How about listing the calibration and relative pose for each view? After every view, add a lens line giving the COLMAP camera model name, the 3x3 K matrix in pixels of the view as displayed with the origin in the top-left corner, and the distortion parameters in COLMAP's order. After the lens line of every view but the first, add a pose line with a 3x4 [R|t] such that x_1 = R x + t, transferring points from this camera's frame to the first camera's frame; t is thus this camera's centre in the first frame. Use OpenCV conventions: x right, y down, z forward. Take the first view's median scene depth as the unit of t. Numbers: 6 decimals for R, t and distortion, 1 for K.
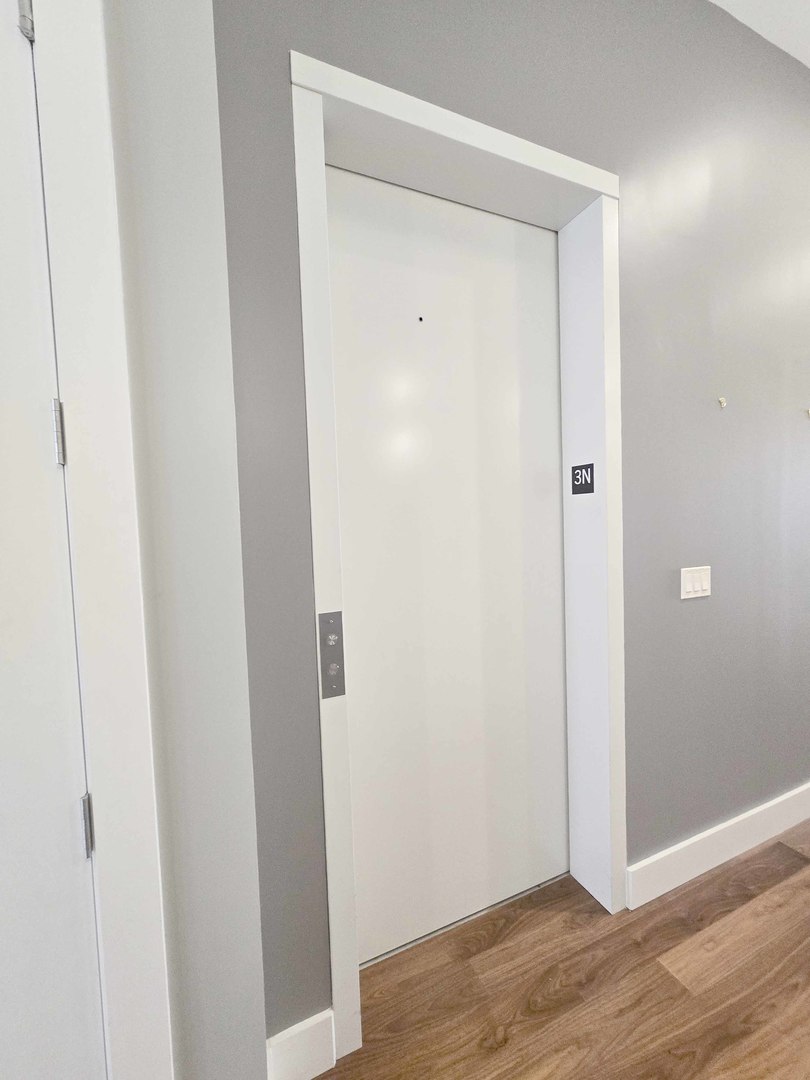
lens RADIAL K [[447.0, 0, 405.0], [0, 447.0, 540.0], [0, 0, 1]] dist [0.006072, -0.002939]
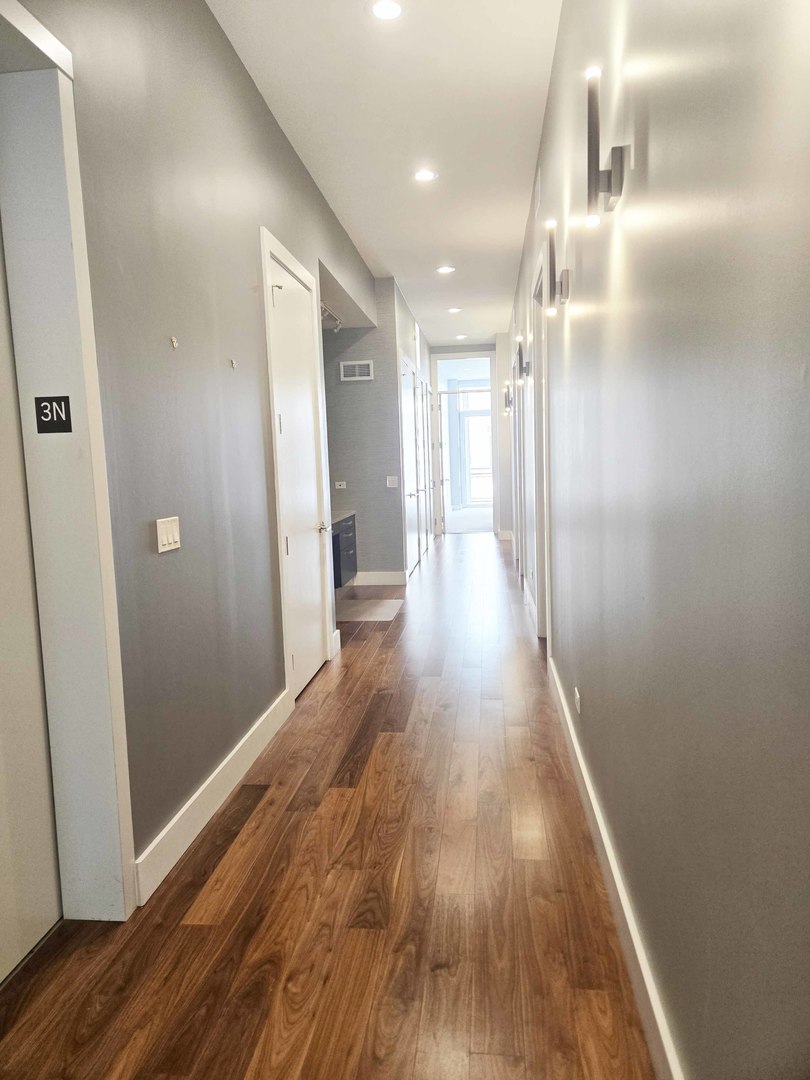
lens RADIAL K [[732.4, 0, 405.0], [0, 732.4, 540.0], [0, 0, 1]] dist [0.063183, -0.043970]
pose [[0.504322, -0.084941, 0.859328, -0.455711], [0.057982, 0.996235, 0.064445, 0.039431], [-0.861567, 0.017325, 0.507348, -0.216616]]
